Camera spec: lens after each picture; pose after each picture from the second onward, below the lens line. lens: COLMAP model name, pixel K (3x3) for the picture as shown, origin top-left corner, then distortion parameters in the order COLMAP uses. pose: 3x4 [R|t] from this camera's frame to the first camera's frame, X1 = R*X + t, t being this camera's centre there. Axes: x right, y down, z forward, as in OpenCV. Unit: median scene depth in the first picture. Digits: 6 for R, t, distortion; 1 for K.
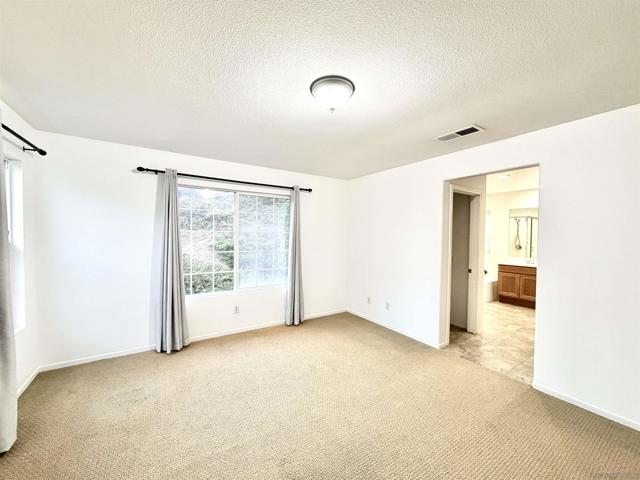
lens RADIAL K [[255.5, 0, 322.4], [0, 255.5, 239.2], [0, 0, 1]] dist [0.002726, 0.000065]
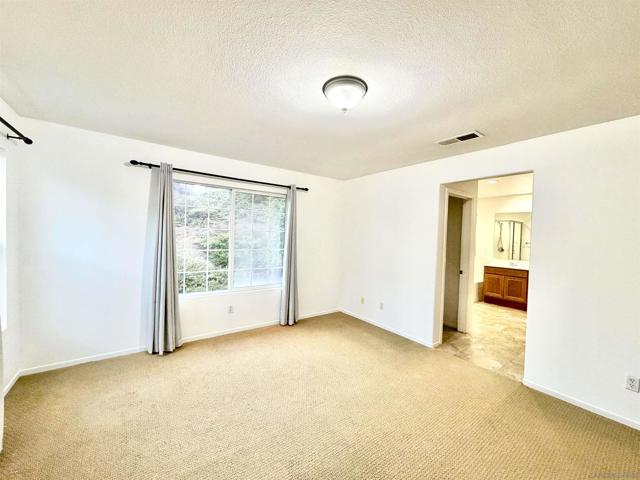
lens RADIAL K [[255.5, 0, 322.9], [0, 255.5, 239.9], [0, 0, 1]] dist [0.002726, 0.000065]
pose [[0.998144, 0.017375, 0.058366, -0.058160], [-0.017671, 0.999833, 0.004556, -0.001999], [-0.058277, -0.005579, 0.998285, 0.004110]]
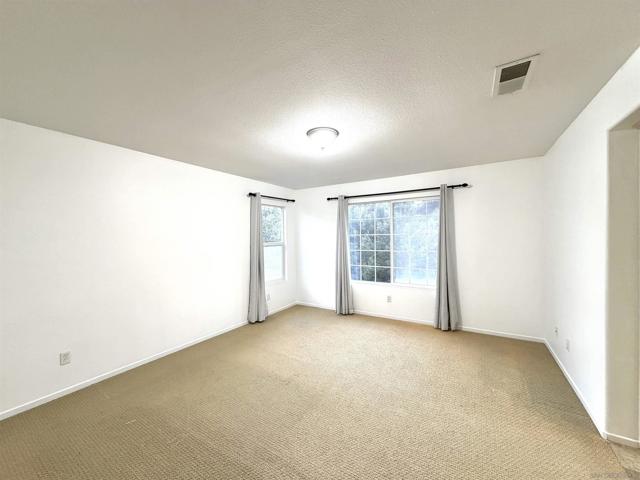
lens RADIAL K [[255.5, 0, 319.6], [0, 255.5, 240.2], [0, 0, 1]] dist [0.002726, 0.000065]
pose [[0.427593, -0.004359, -0.903961, 0.780113], [0.000111, 0.999989, -0.004769, 0.003874], [0.903971, 0.001939, 0.427589, 0.235635]]
